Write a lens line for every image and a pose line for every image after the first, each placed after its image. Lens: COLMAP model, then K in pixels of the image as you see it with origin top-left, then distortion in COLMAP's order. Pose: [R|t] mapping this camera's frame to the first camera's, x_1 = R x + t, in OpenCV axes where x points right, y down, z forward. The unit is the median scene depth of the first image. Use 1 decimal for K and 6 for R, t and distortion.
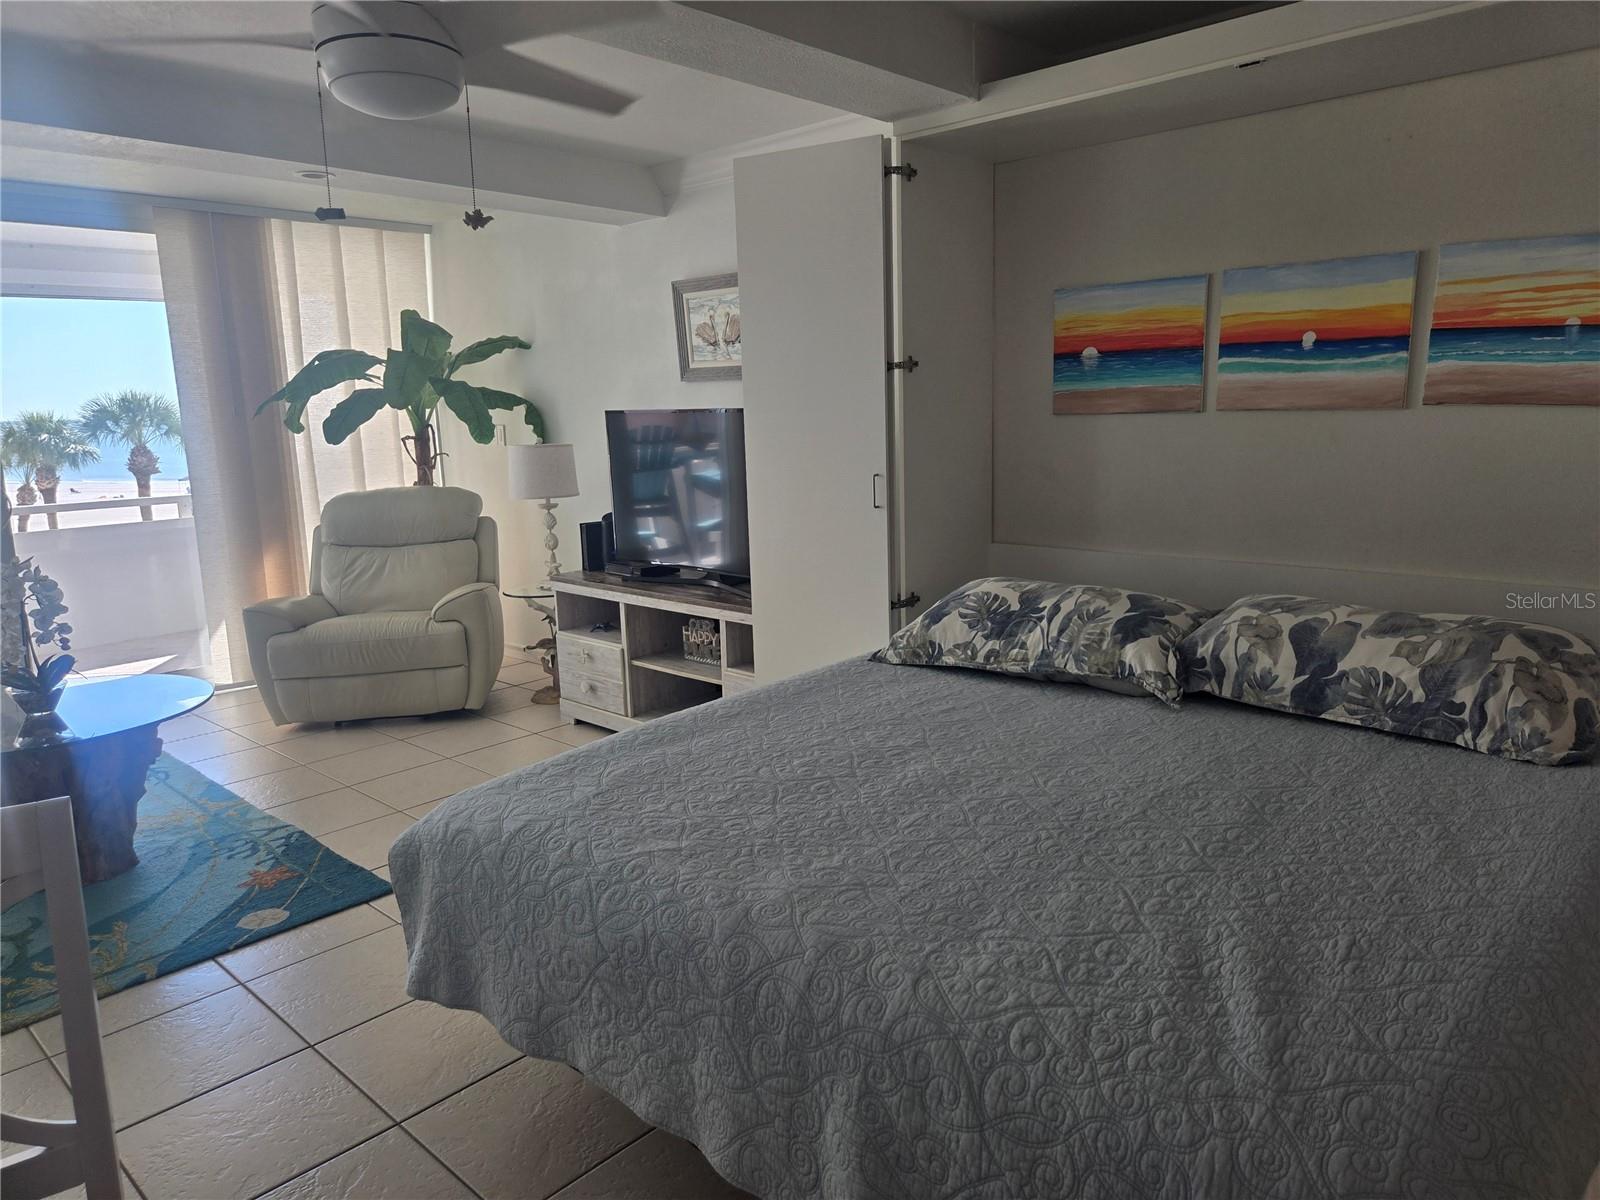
lens RADIAL K [[1066.1, 0, 820.1], [0, 1066.1, 591.6], [0, 0, 1]] dist [0.081989, -0.069551]
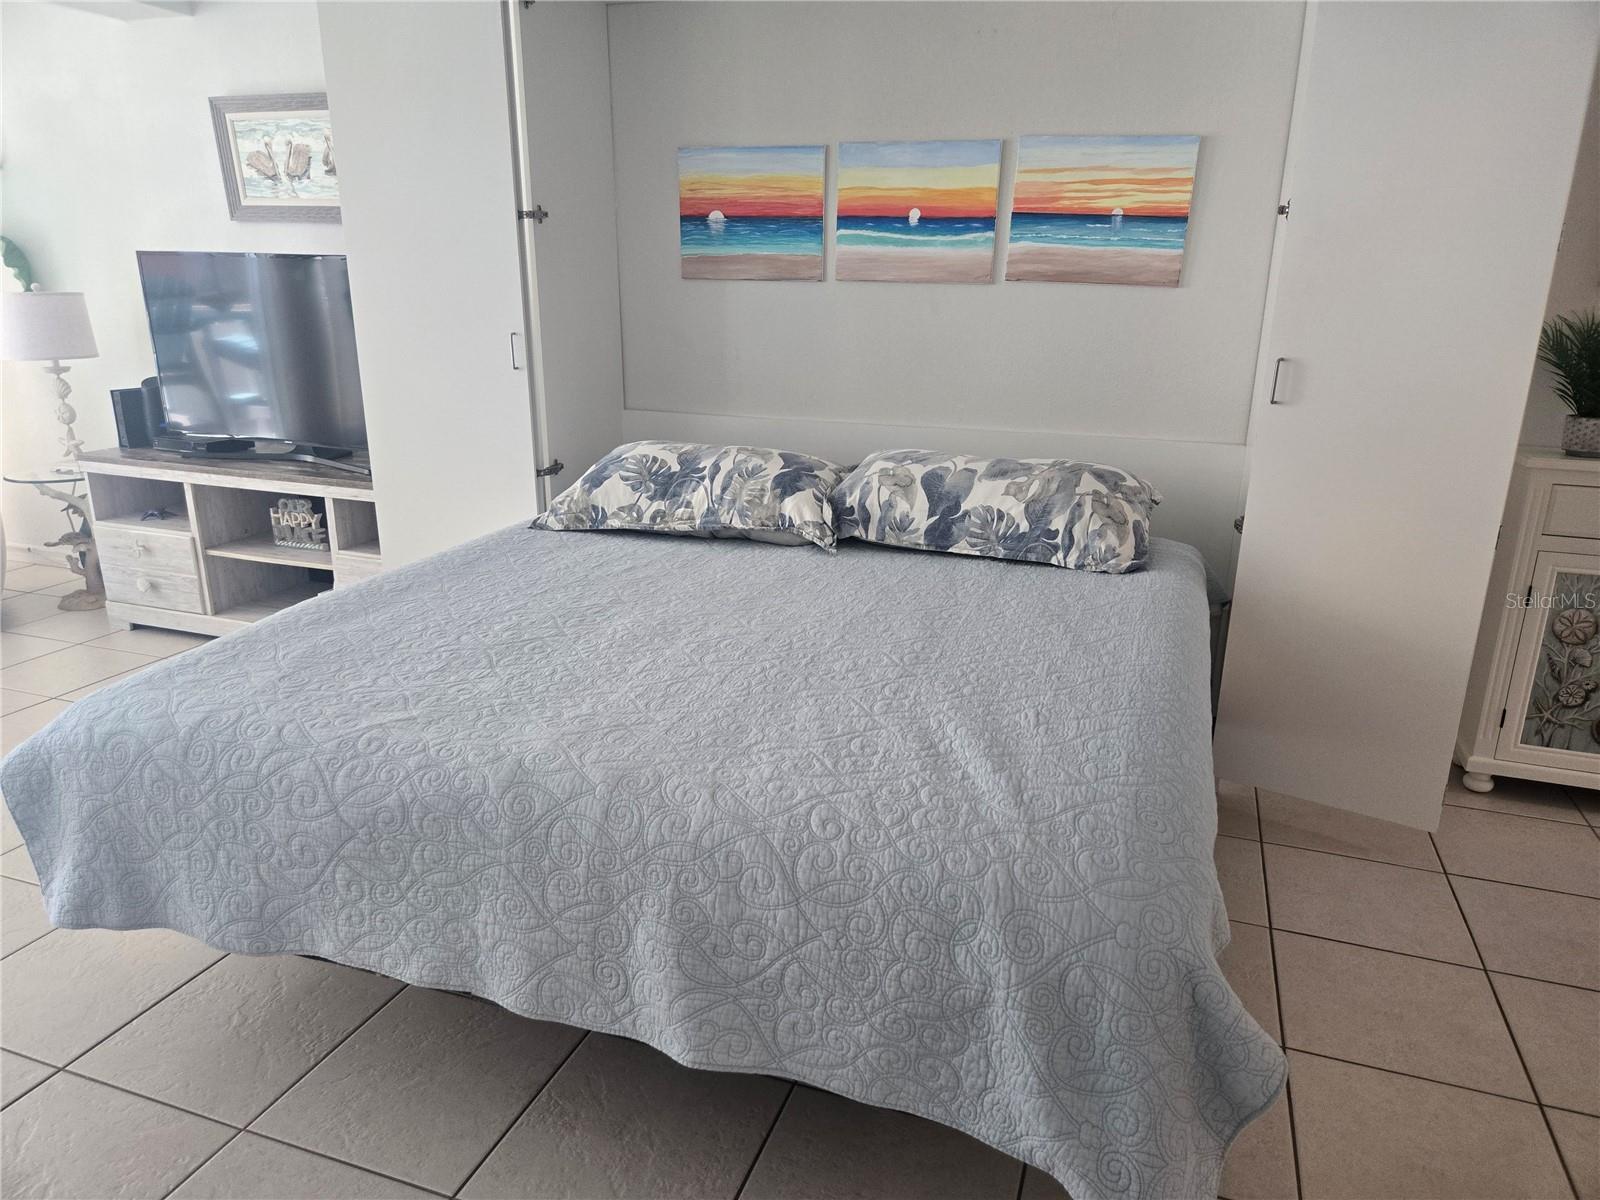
lens RADIAL K [[1066.1, 0, 799.2], [0, 1066.1, 602.9], [0, 0, 1]] dist [0.081989, -0.069551]
pose [[0.918996, -0.076520, 0.386770, -0.103208], [0.031559, 0.992114, 0.121297, 0.020143], [-0.393002, -0.099265, 0.914164, 0.003074]]
